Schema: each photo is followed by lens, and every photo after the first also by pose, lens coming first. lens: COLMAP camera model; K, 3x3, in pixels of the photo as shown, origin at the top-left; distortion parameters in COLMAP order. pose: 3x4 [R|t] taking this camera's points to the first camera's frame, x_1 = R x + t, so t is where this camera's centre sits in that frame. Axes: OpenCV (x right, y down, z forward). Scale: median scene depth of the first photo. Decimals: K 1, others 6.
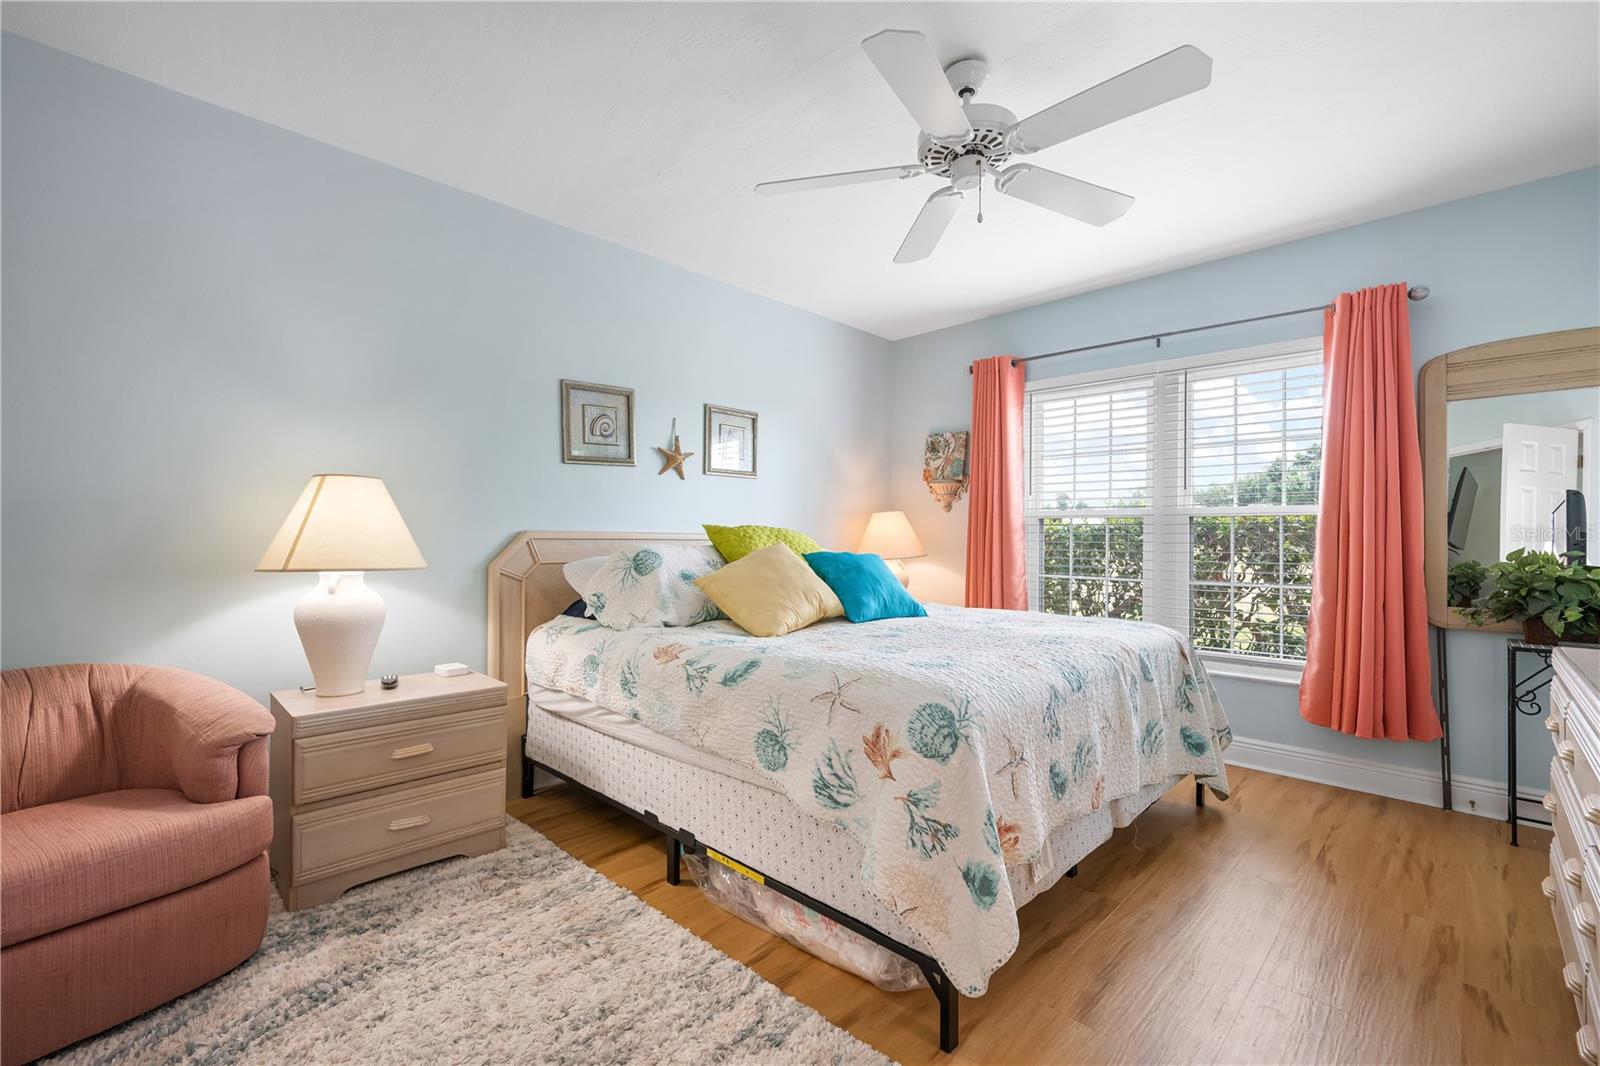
lens RADIAL K [[673.4, 0, 802.4], [0, 673.4, 533.7], [0, 0, 1]] dist [-0.002080, -0.000155]
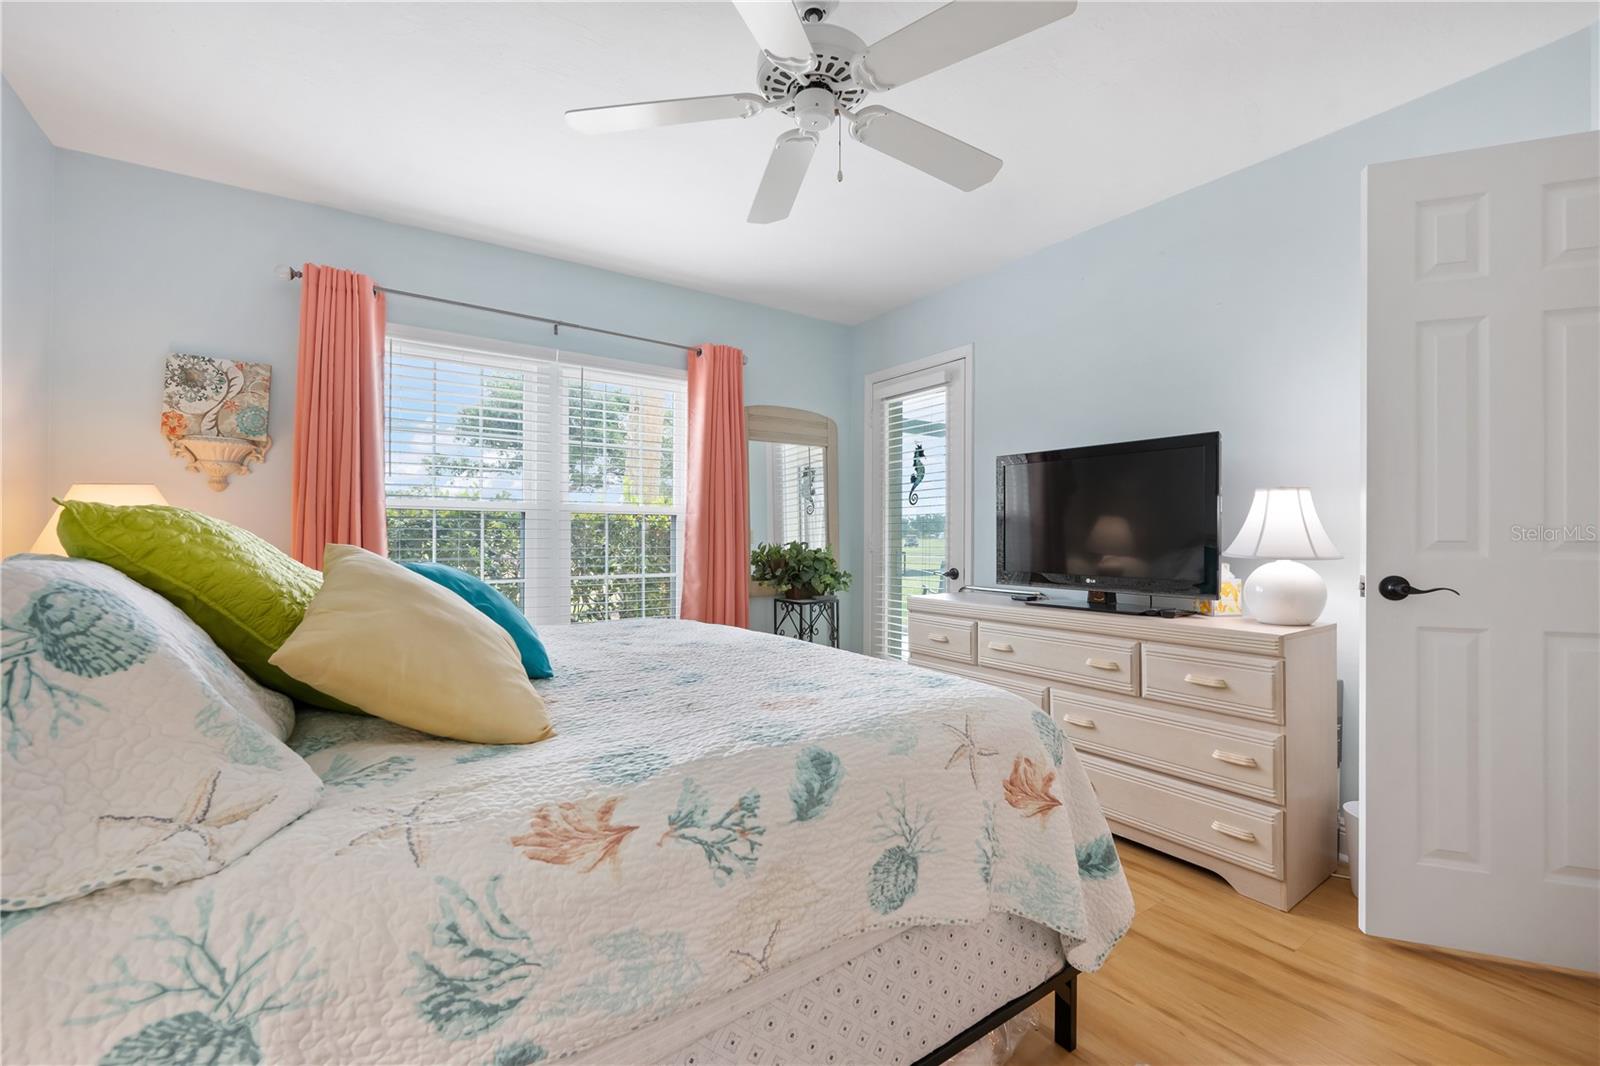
lens RADIAL K [[657.9, 0, 793.9], [0, 657.9, 538.6], [0, 0, 1]] dist [-0.001318, -0.000153]
pose [[0.205975, -0.009061, 0.978515, -0.385406], [-0.008813, 0.999899, 0.011114, -0.000370], [-0.978518, -0.010913, 0.205874, 0.563157]]
